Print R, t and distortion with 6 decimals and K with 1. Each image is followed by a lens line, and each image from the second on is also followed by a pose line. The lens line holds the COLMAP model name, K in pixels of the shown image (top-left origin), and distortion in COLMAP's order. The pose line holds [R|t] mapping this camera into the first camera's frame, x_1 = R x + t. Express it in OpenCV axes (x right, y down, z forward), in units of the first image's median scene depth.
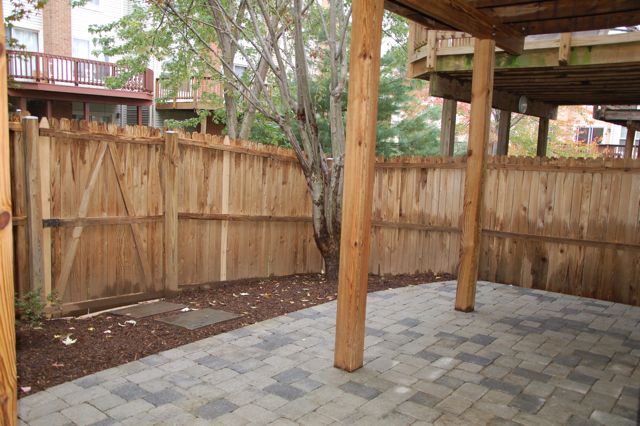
lens RADIAL K [[568.9, 0, 320.0], [0, 568.9, 213.0], [0, 0, 1]] dist [-0.008265, -0.003294]
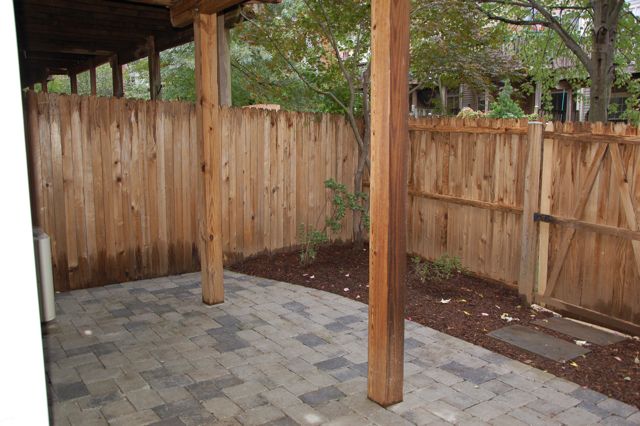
lens RADIAL K [[568.9, 0, 320.0], [0, 568.9, 213.0], [0, 0, 1]] dist [-0.008265, -0.003294]
pose [[-0.274515, 0.088294, -0.957521, 0.685777], [-0.137751, 0.981894, 0.130034, -0.074819], [0.951665, 0.167596, -0.257382, 0.869659]]
